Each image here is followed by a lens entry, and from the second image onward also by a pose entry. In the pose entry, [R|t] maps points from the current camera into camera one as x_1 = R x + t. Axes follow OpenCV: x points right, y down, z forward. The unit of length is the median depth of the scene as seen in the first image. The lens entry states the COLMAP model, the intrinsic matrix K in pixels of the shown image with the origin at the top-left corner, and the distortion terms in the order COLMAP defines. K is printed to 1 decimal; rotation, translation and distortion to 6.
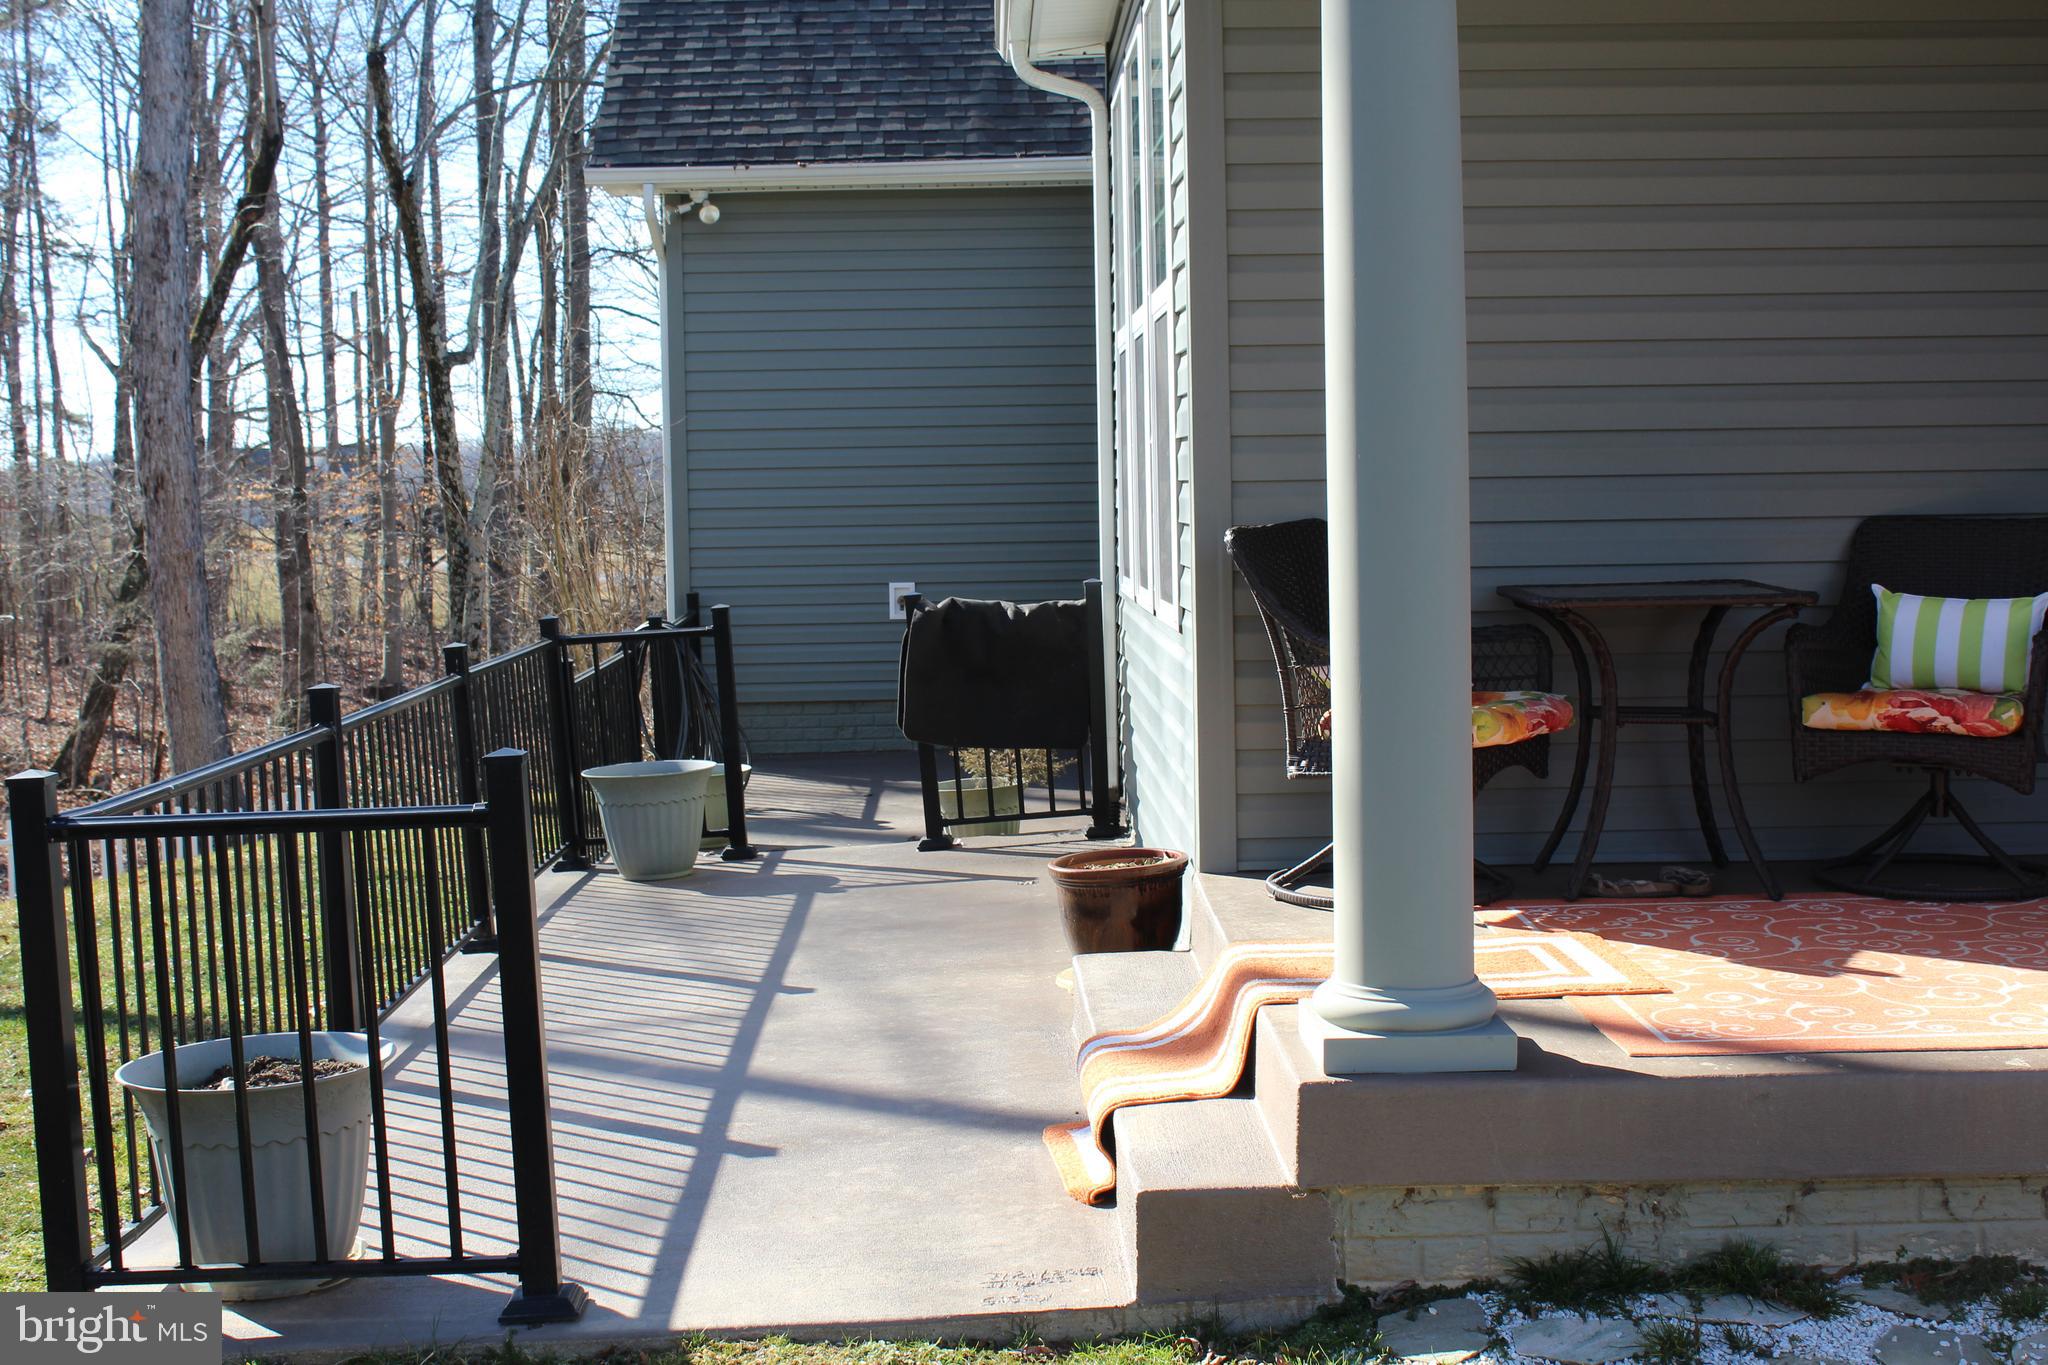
lens RADIAL K [[2643.7, 0, 1024.7], [0, 2643.7, 652.0], [0, 0, 1]] dist [-0.086599, 0.087093]
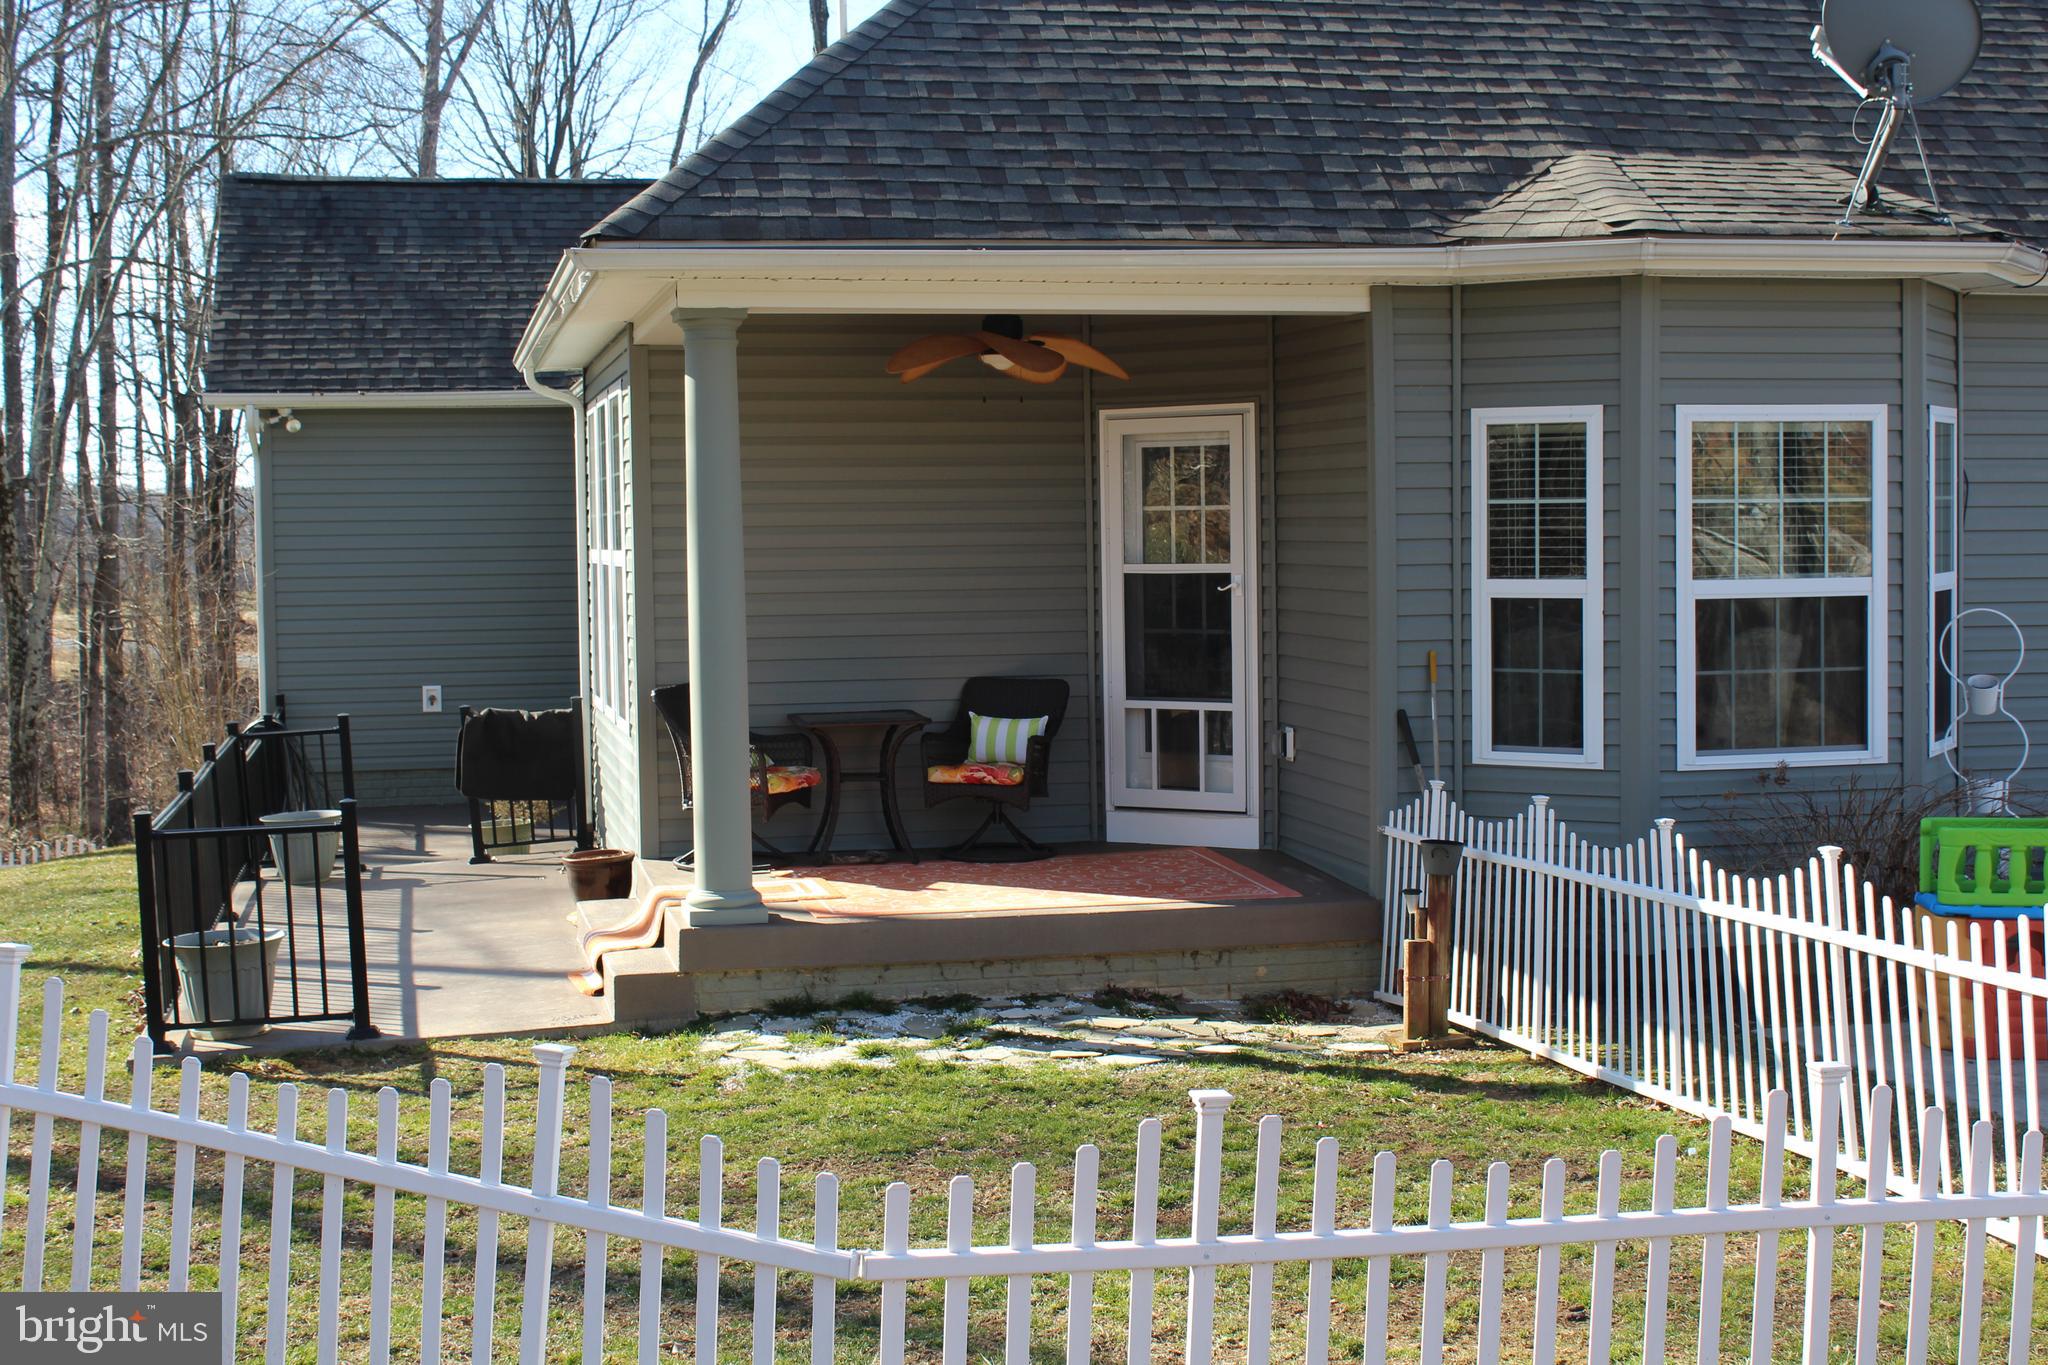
lens RADIAL K [[2643.7, 0, 1024.7], [0, 2643.7, 652.0], [0, 0, 1]] dist [-0.086599, 0.087093]
pose [[0.978682, -0.005050, 0.205321, -0.037905], [0.009435, 0.999748, -0.020385, -0.019091], [-0.205166, 0.021887, 0.978482, -0.660316]]
